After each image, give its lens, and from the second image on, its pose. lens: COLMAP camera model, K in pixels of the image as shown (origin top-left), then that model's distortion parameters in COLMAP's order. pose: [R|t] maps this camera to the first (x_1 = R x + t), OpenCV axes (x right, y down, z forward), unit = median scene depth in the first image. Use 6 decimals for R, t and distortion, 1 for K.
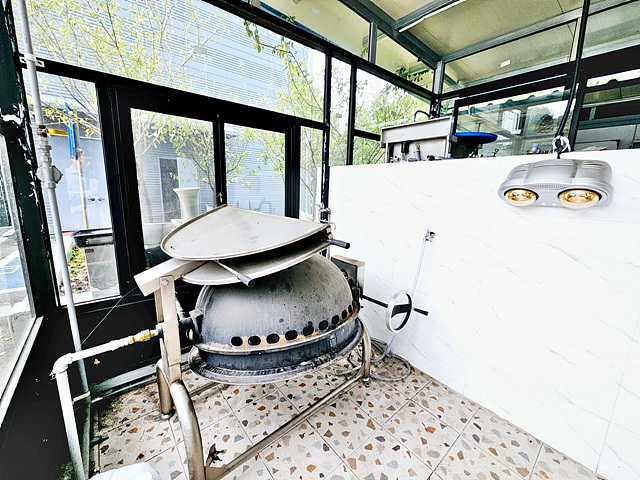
lens RADIAL K [[261.7, 0, 318.9], [0, 261.7, 239.1], [0, 0, 1]] dist [0.002482, 0.000304]
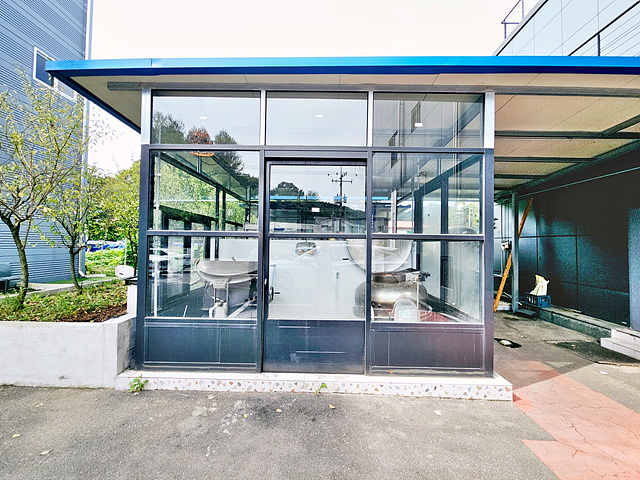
lens RADIAL K [[261.7, 0, 318.8], [0, 261.7, 240.1], [0, 0, 1]] dist [0.002482, 0.000304]
pose [[0.655801, 0.001685, 0.754932, -0.962343], [0.144012, 0.981355, -0.127292, 0.092193], [-0.741070, 0.192197, 0.643331, -0.838170]]
